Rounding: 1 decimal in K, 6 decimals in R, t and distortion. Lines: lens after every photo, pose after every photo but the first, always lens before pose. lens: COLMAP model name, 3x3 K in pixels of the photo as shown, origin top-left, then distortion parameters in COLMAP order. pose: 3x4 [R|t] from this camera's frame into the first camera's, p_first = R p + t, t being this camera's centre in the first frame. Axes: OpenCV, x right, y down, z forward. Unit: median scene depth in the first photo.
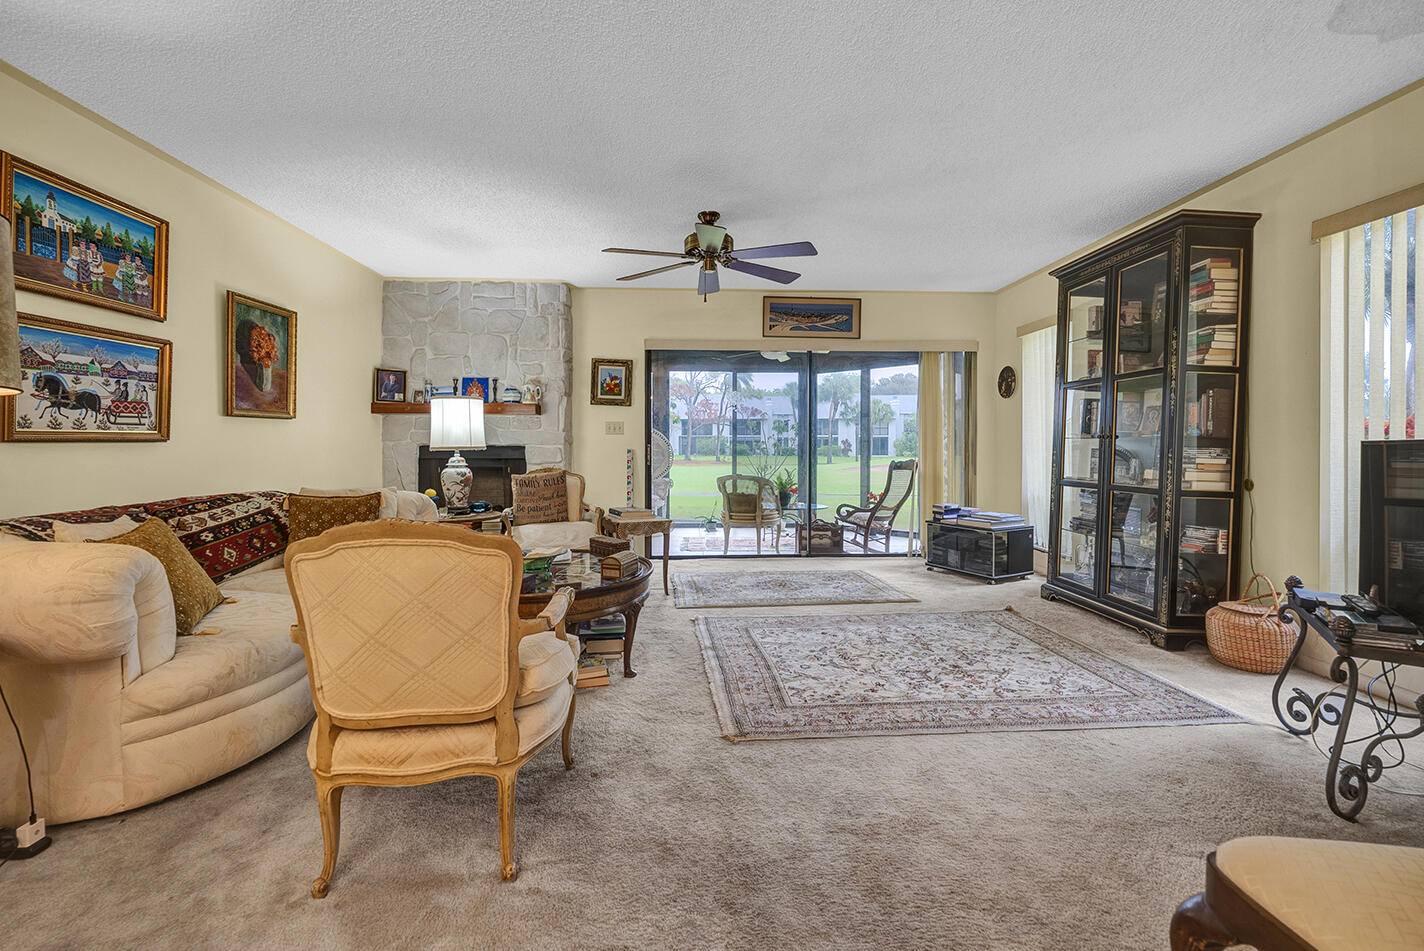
lens RADIAL K [[598.7, 0, 713.1], [0, 598.7, 447.5], [0, 0, 1]] dist [0.001179, -0.001335]
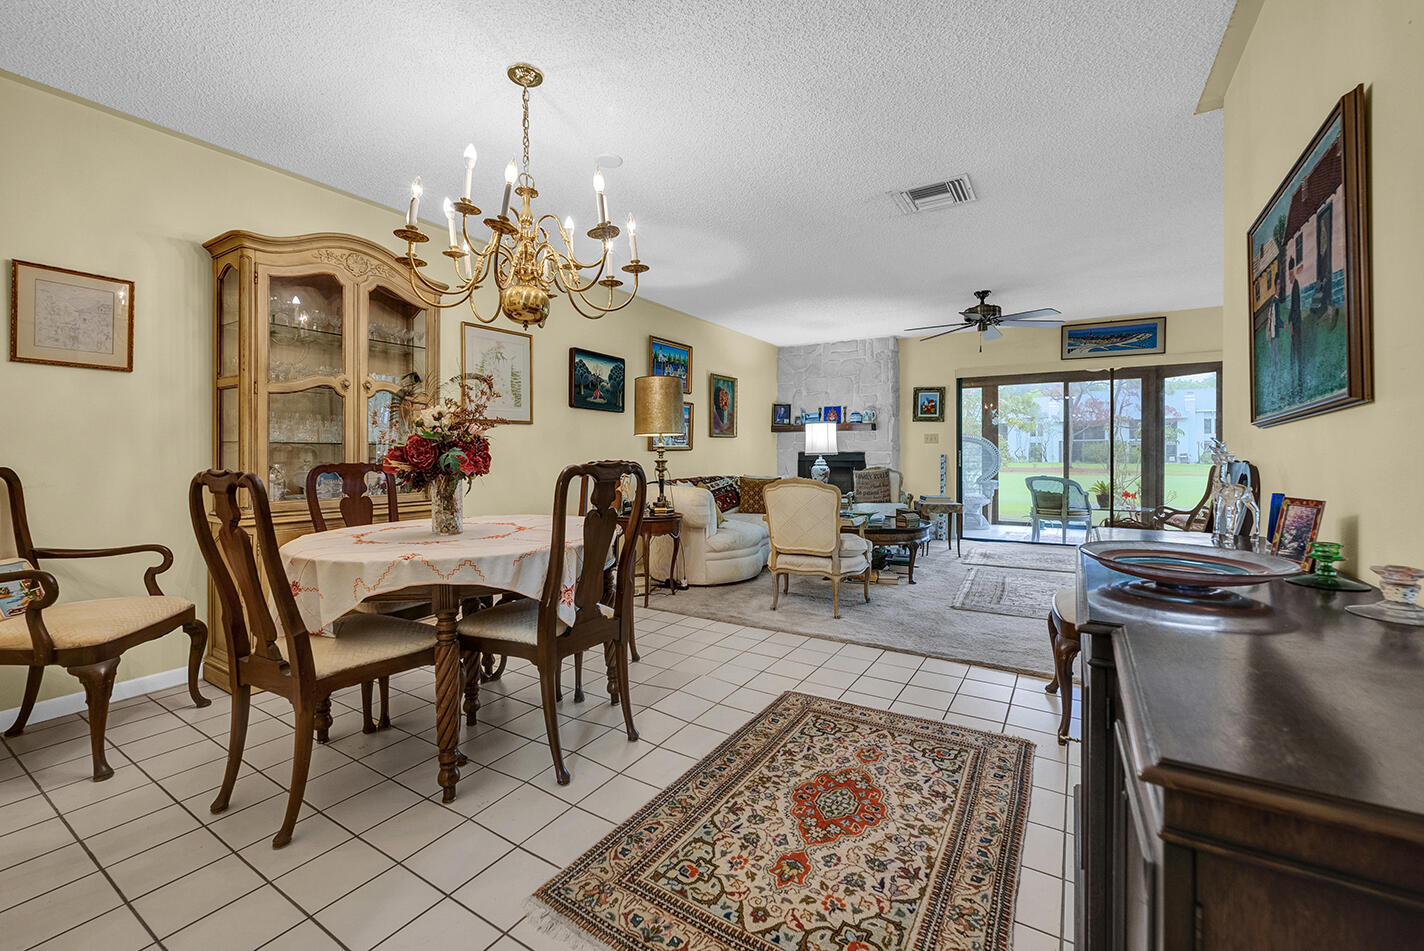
lens RADIAL K [[598.7, 0, 699.4], [0, 598.7, 446.5], [0, 0, 1]] dist [0.001179, -0.001335]
pose [[0.819664, -0.008655, -0.572779, 0.289584], [0.001675, 0.999918, -0.012712, 0.002935], [0.572842, 0.009461, 0.819611, -0.643735]]
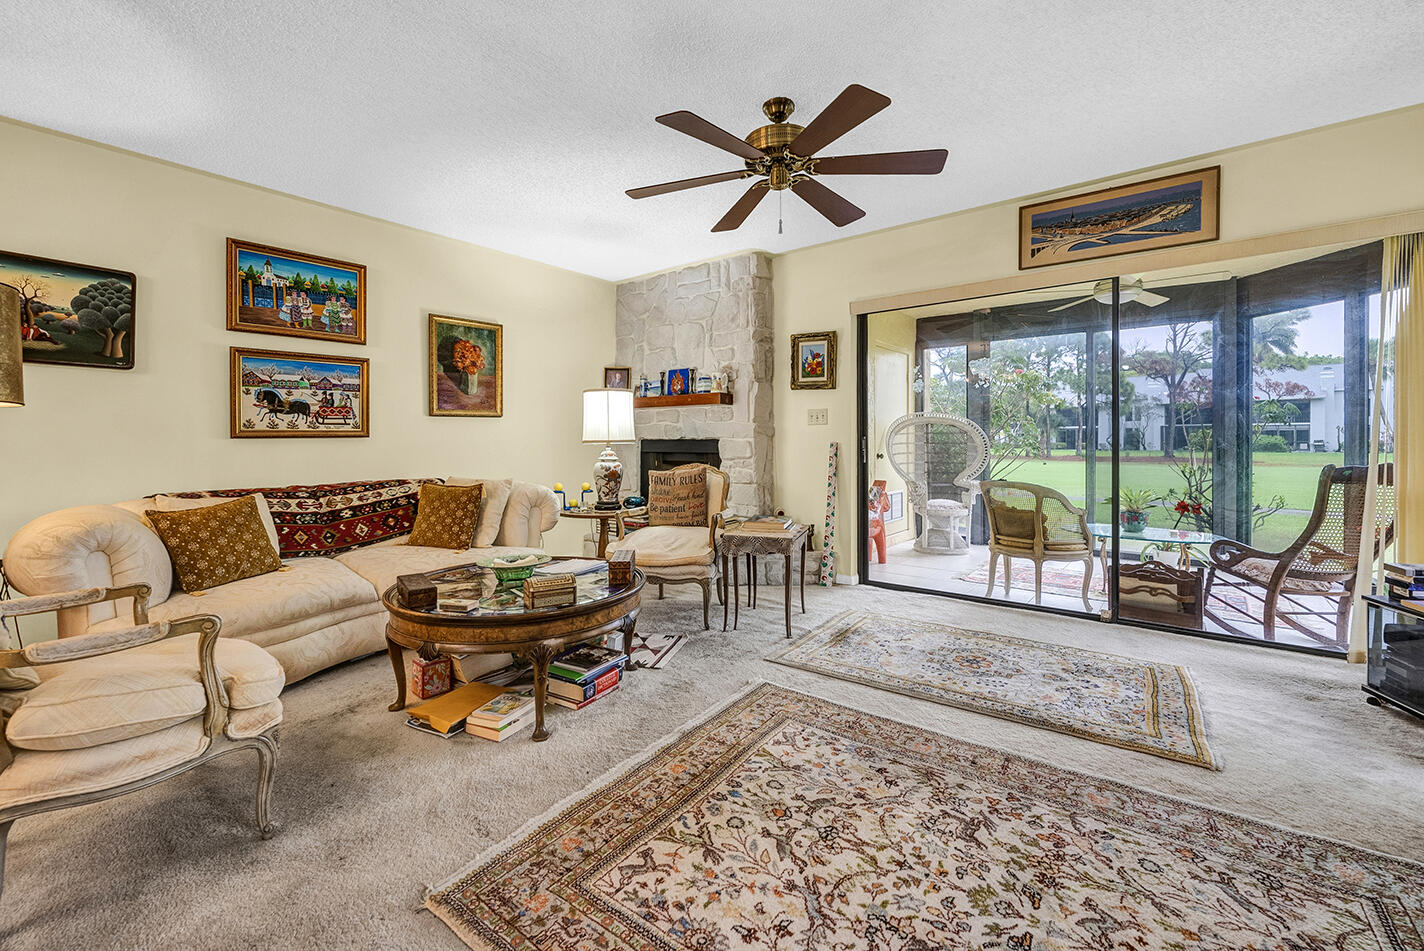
lens RADIAL K [[598.7, 0, 703.6], [0, 598.7, 441.6], [0, 0, 1]] dist [0.001179, -0.001335]
pose [[0.742485, -0.002024, -0.669860, 0.434162], [0.002519, 0.999997, -0.000229, 0.001775], [0.669858, -0.001517, 0.742487, 0.467842]]
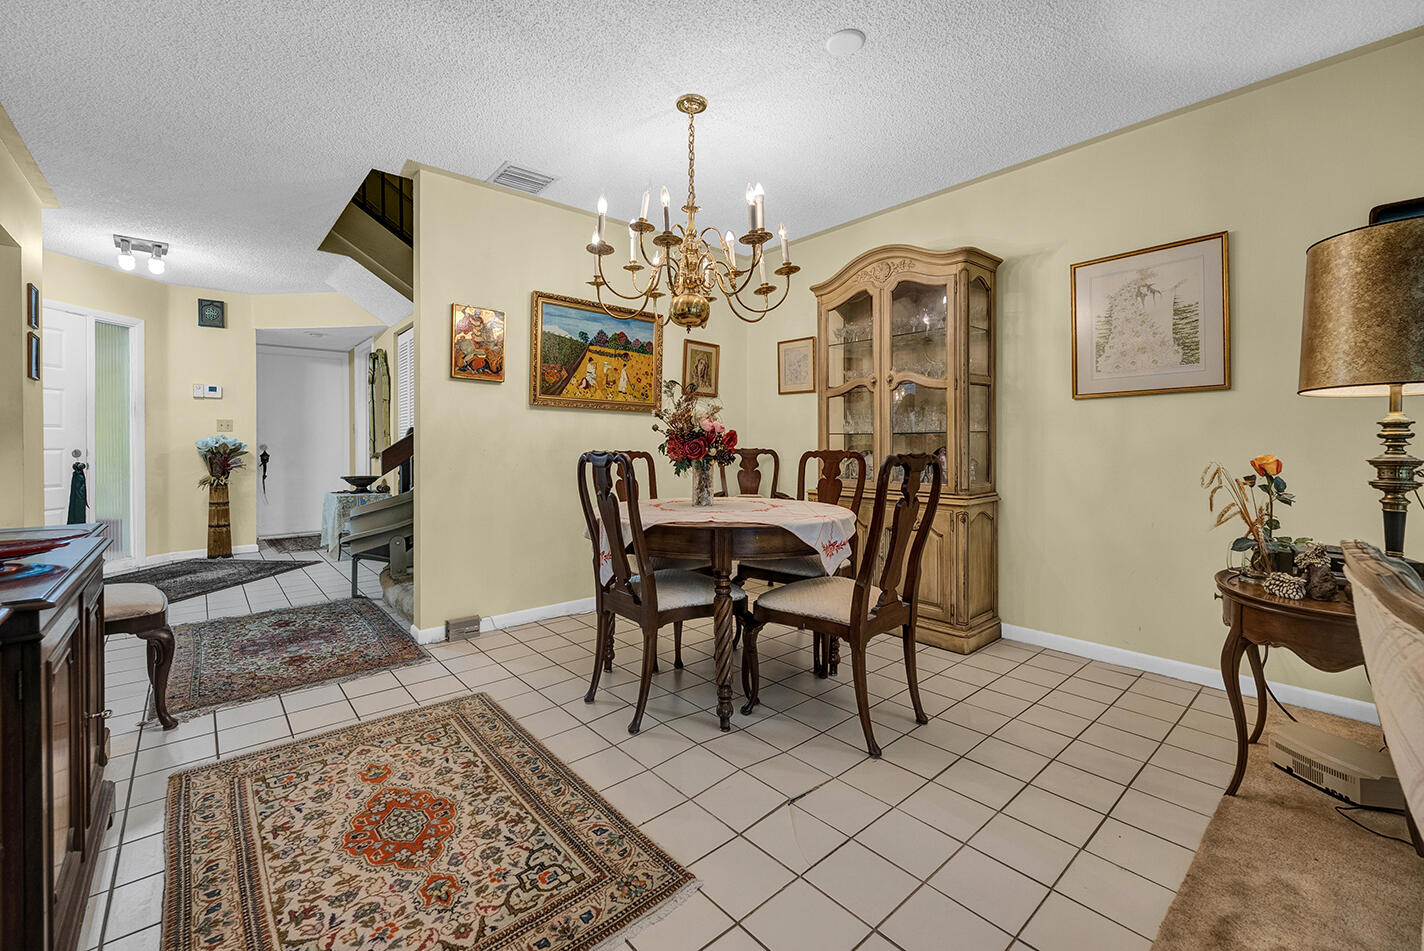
lens RADIAL K [[598.7, 0, 720.4], [0, 598.7, 441.7], [0, 0, 1]] dist [0.001179, -0.001335]
pose [[-0.781455, 0.001443, -0.623960, 0.182432], [0.001871, 0.999998, -0.000029, 0.000775], [0.623959, -0.001190, -0.781456, 0.430870]]
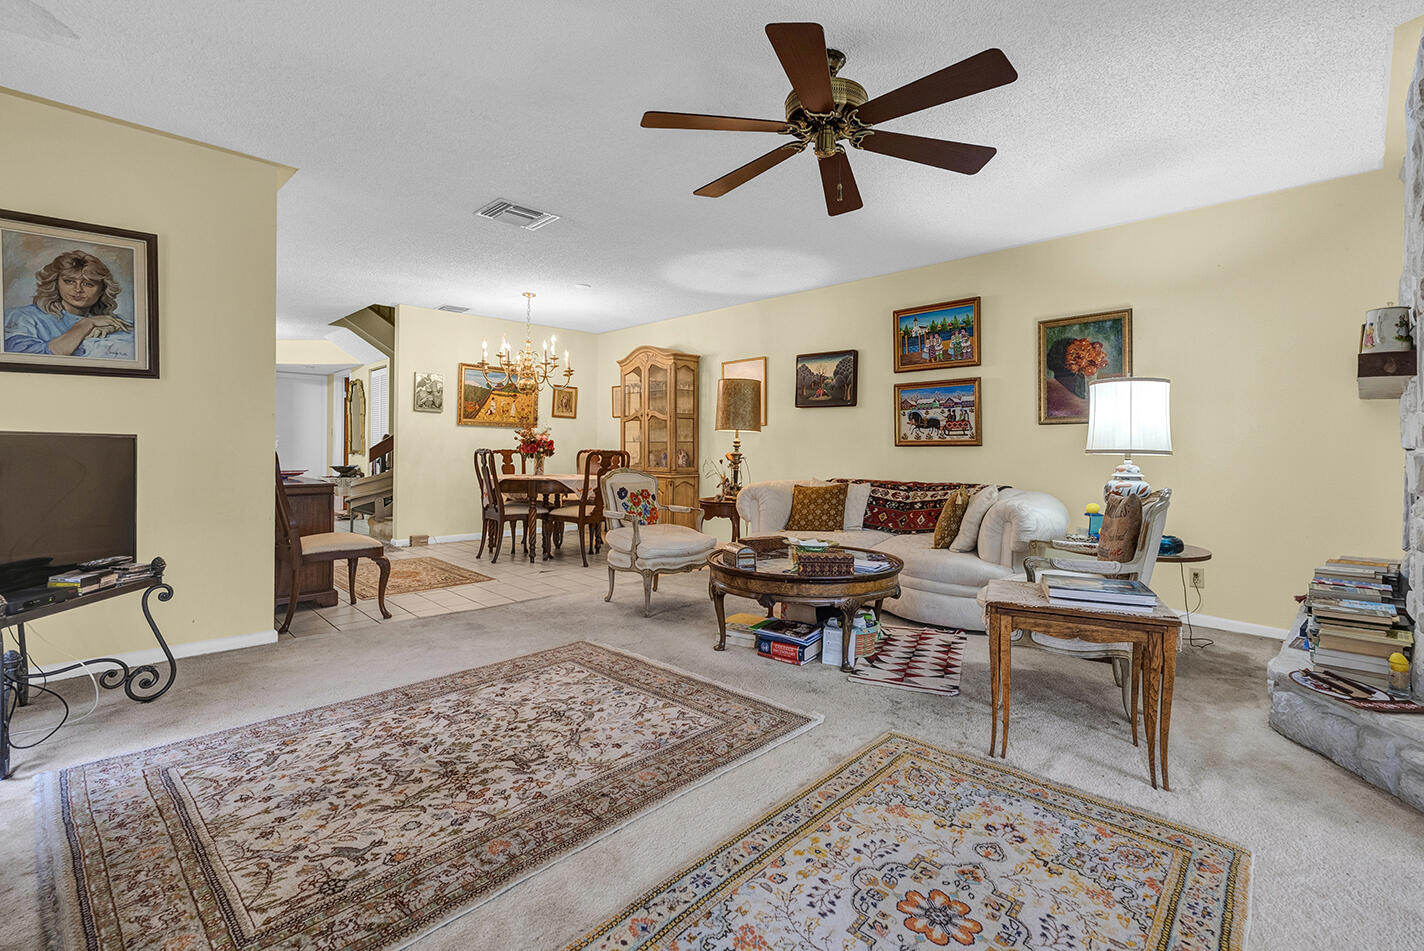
lens RADIAL K [[635.8, 0, 718.7], [0, 635.8, 448.1], [0, 0, 1]] dist [0.002349, -0.001684]
pose [[-0.745322, -0.006906, -0.666669, 0.542848], [-0.010752, 0.999941, 0.001662, 0.000273], [0.666618, 0.008407, -0.745352, 1.544883]]
